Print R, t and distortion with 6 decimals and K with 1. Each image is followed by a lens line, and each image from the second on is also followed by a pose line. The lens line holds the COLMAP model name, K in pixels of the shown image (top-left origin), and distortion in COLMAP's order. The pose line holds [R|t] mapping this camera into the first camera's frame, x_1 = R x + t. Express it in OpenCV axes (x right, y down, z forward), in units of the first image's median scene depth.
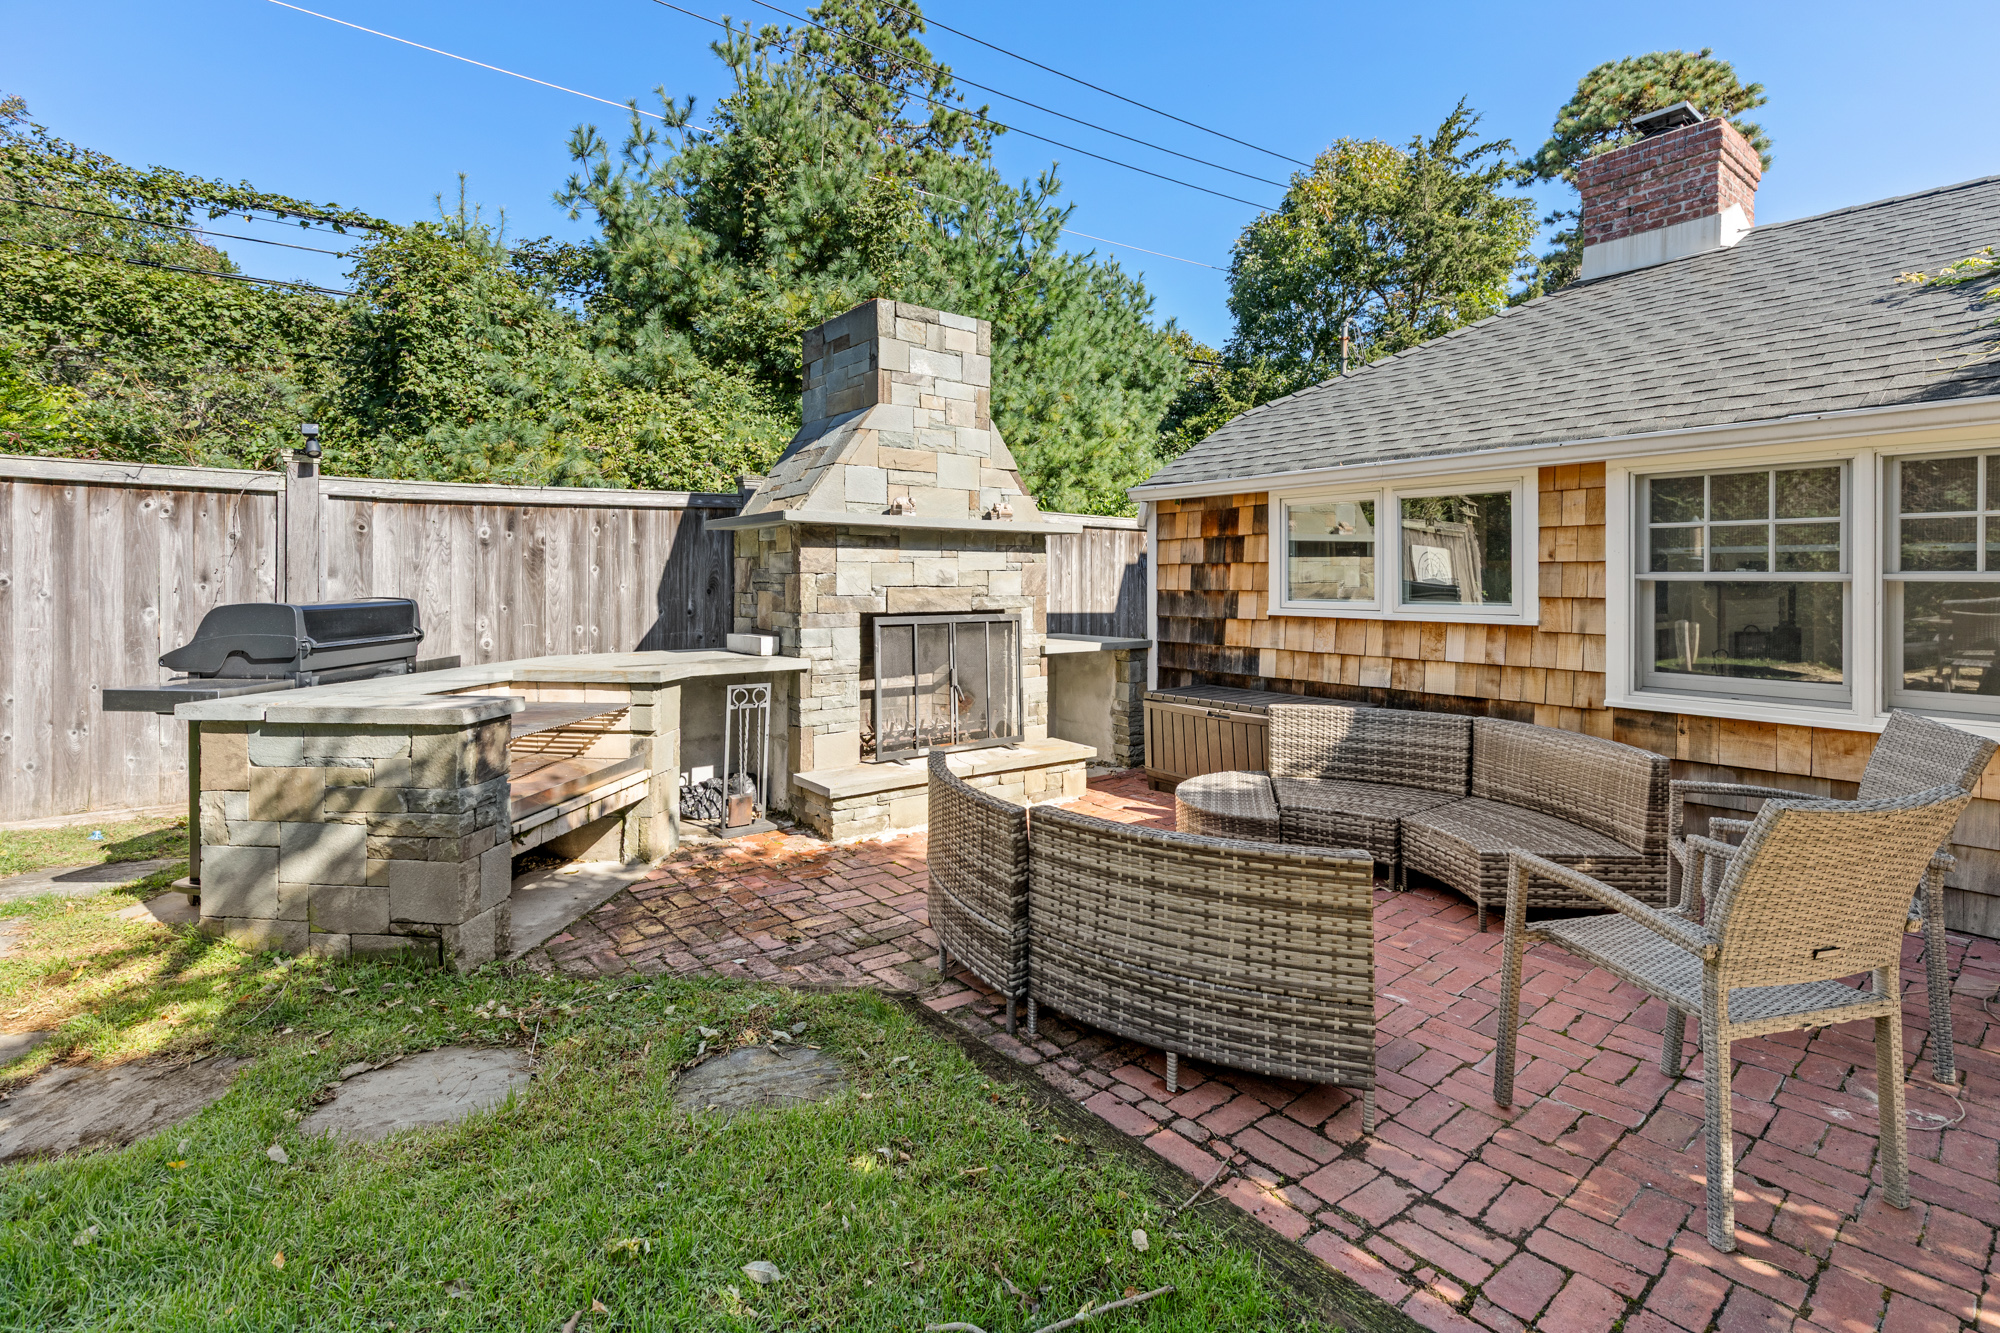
lens RADIAL K [[892.8, 0, 996.2], [0, 892.8, 578.5], [0, 0, 1]] dist [0.003092, 0.000314]
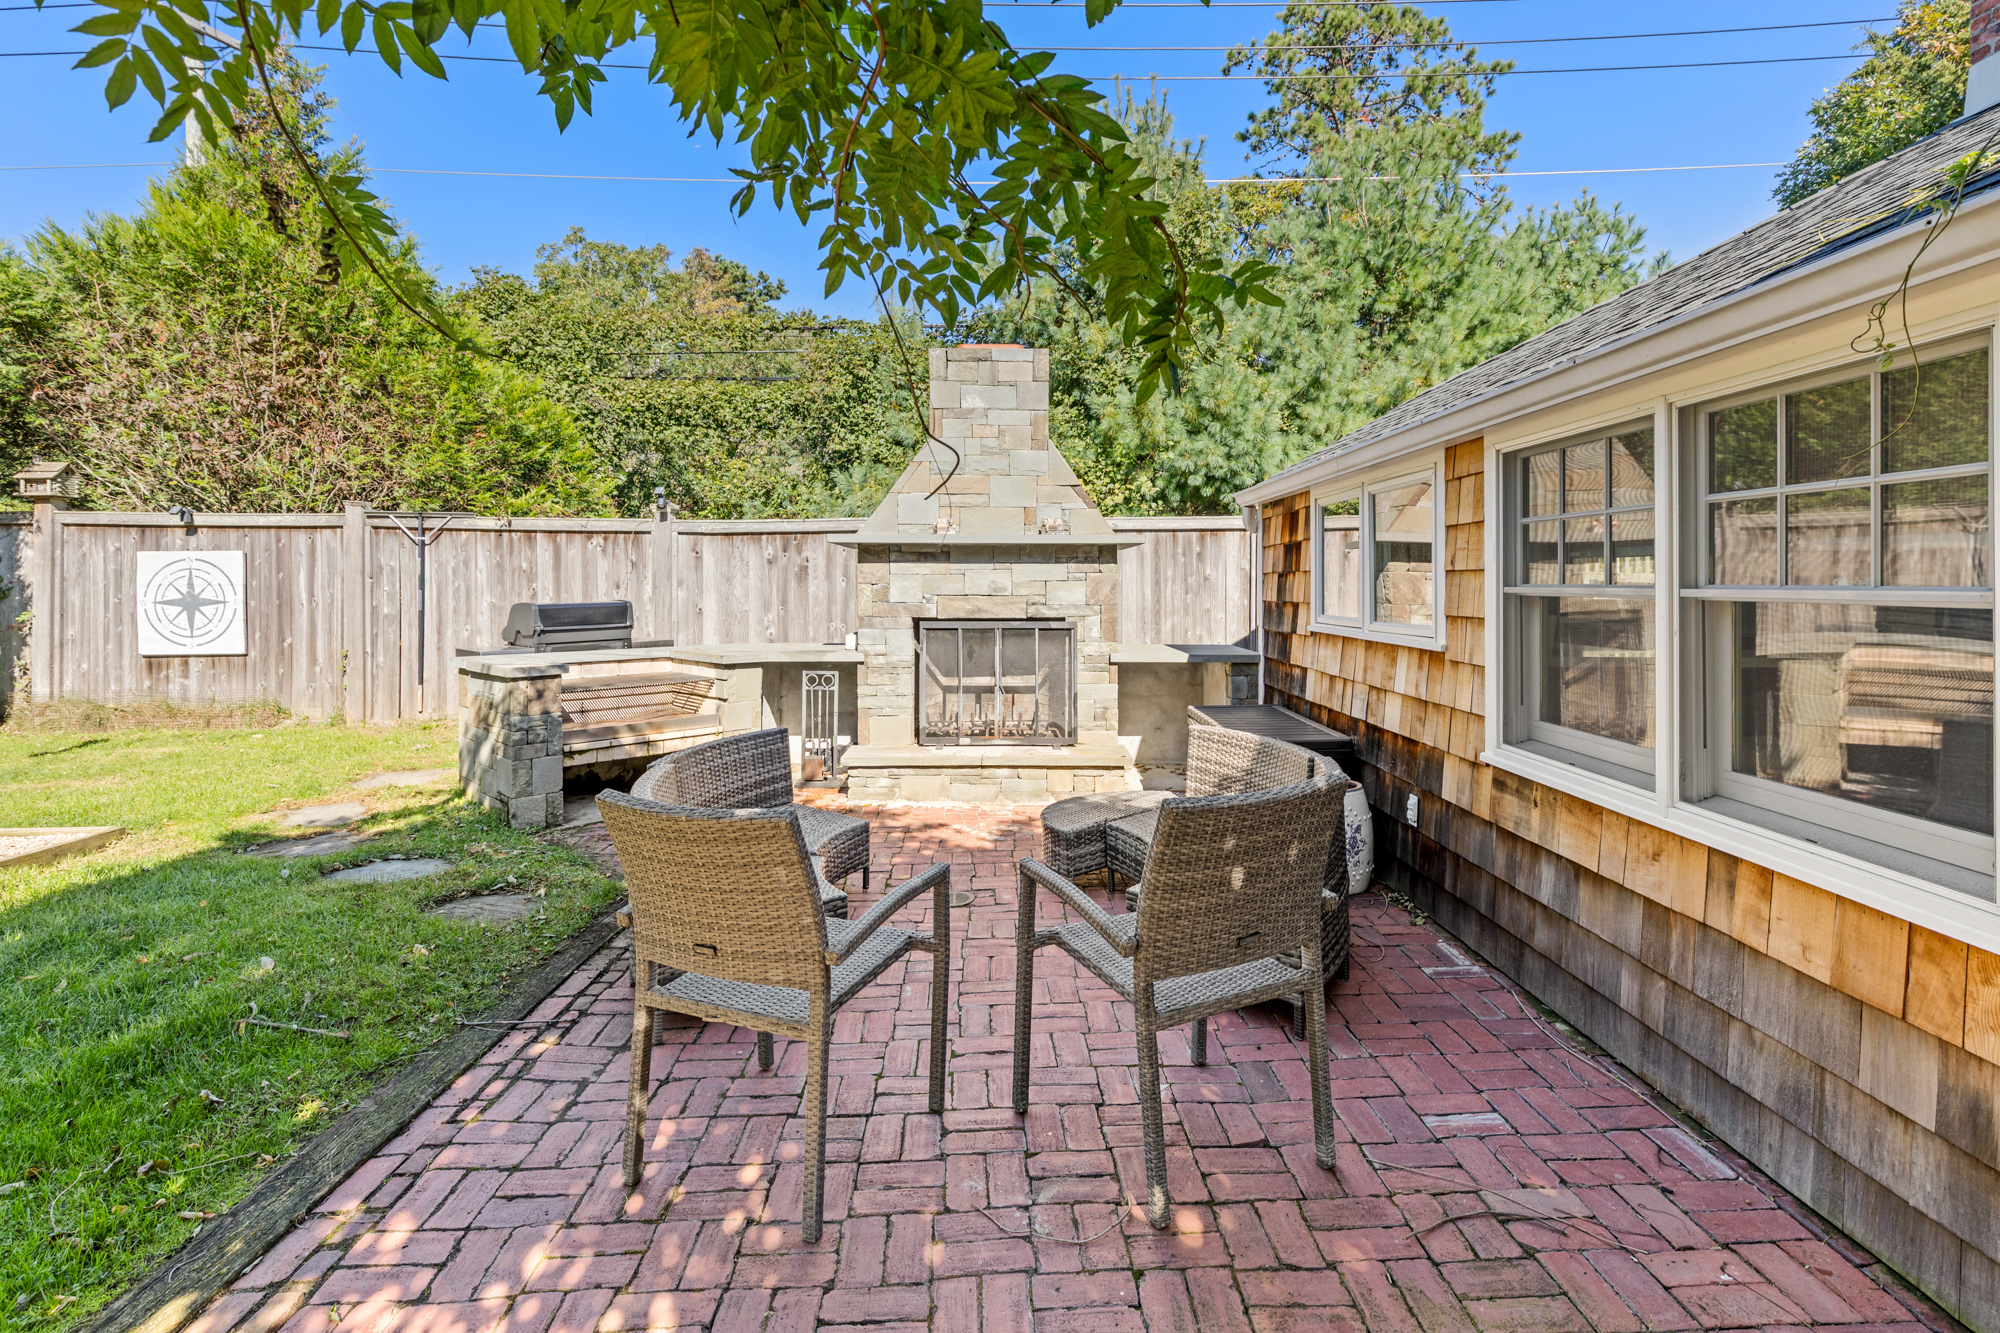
lens RADIAL K [[905.9, 0, 1057.9], [0, 905.9, 584.3], [0, 0, 1]] dist [0.002330, 0.000023]
pose [[0.807726, 0.000154, -0.589558, 0.698117], [-0.000117, 1.000000, 0.000101, -0.005331], [0.589558, -0.000012, 0.807726, 0.140247]]
